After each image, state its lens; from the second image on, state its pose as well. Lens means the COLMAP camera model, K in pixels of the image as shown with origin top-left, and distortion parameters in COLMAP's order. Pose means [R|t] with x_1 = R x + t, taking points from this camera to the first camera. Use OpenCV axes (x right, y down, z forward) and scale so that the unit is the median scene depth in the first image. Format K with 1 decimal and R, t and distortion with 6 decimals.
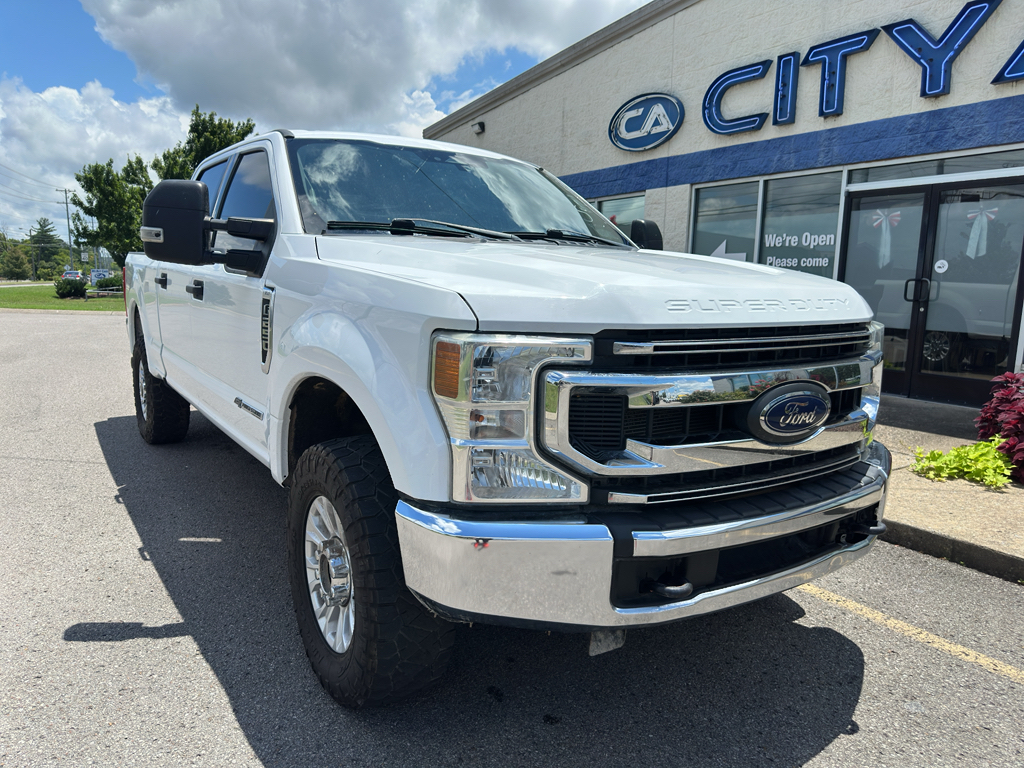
lens RADIAL K [[727.0, 0, 483.9], [0, 727.0, 397.7], [0, 0, 1]] dist [0.028198, -0.032649]
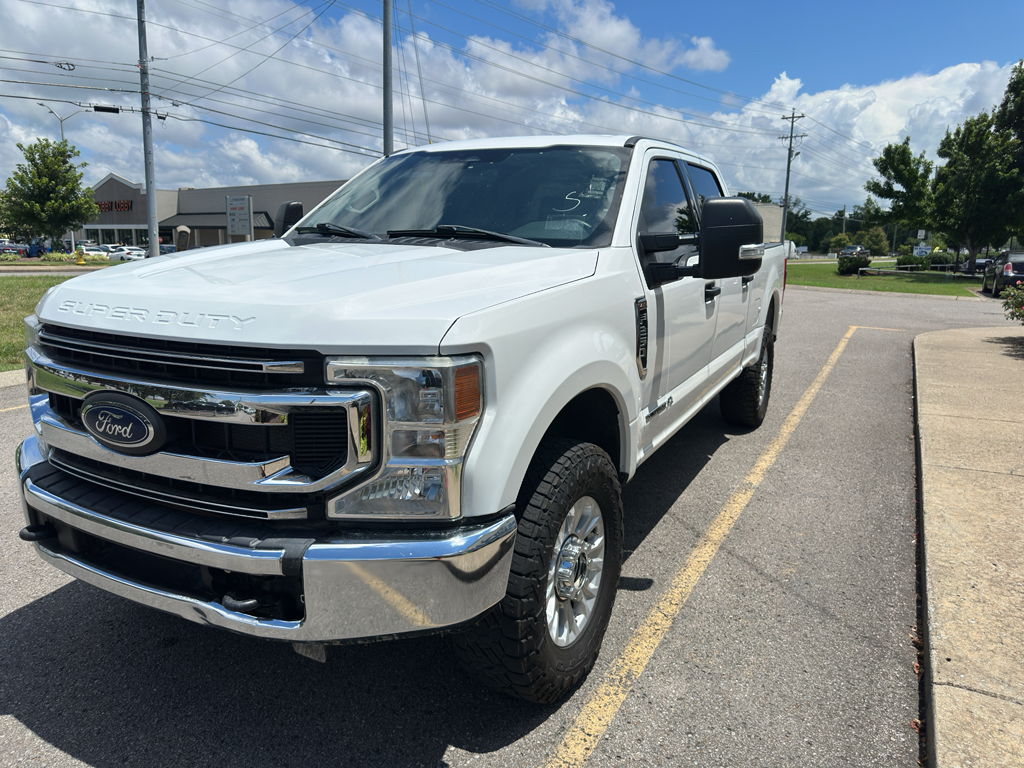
lens RADIAL K [[721.5, 0, 515.8], [0, 721.5, 375.5], [0, 0, 1]] dist [0.057374, -0.065247]
pose [[0.511618, 0.146423, -0.846645, 0.377006], [-0.143990, 0.986048, 0.083521, -0.050244], [0.847062, 0.079178, 0.525563, 0.228608]]
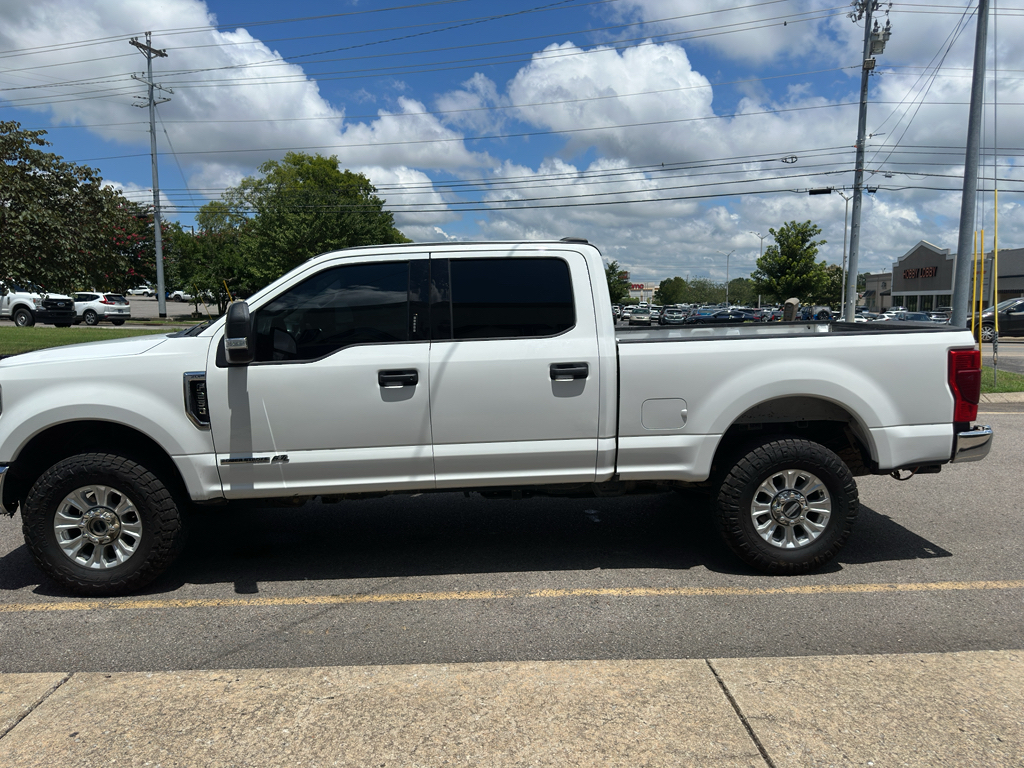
lens RADIAL K [[727.0, 0, 518.2], [0, 727.0, 390.5], [0, 0, 1]] dist [0.028198, -0.032649]
pose [[-0.479783, 0.091242, -0.872630, 0.444958], [-0.146935, 0.972176, 0.182438, -0.179829], [0.864996, 0.215751, -0.453027, 0.886684]]
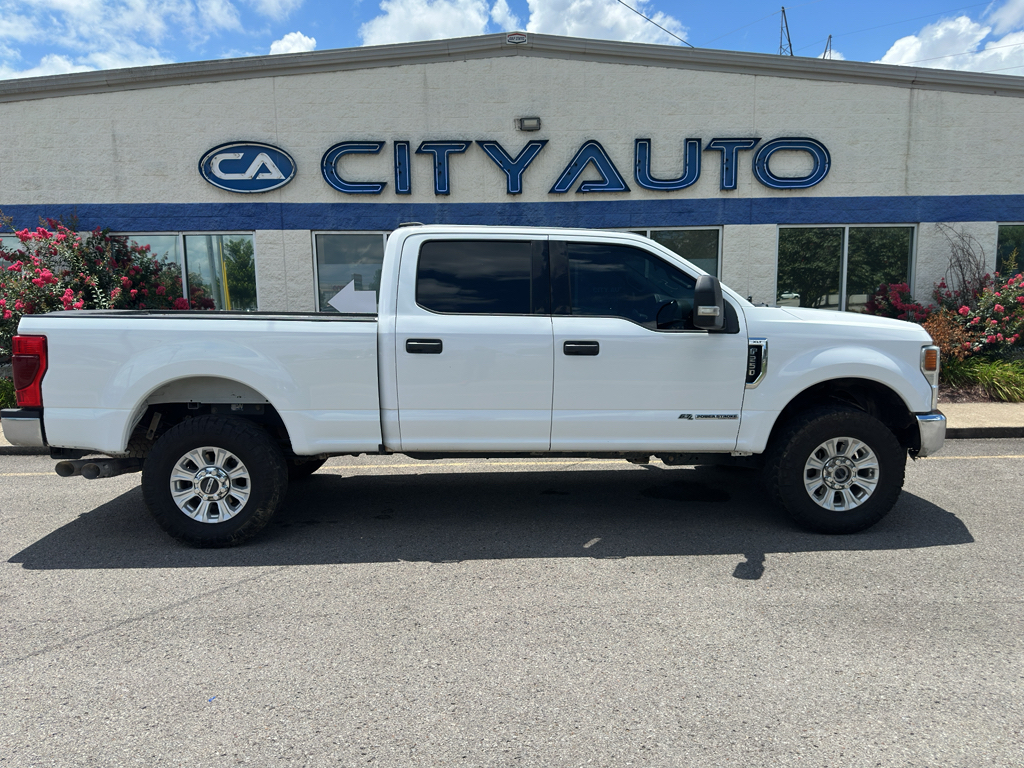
lens RADIAL K [[721.5, 0, 505.0], [0, 721.5, 403.4], [0, 0, 1]] dist [0.057374, -0.065247]
pose [[0.499718, -0.149223, 0.853238, -0.687797], [0.161990, 0.983770, 0.077179, -0.075469], [-0.850906, 0.099648, 0.515780, 0.212262]]
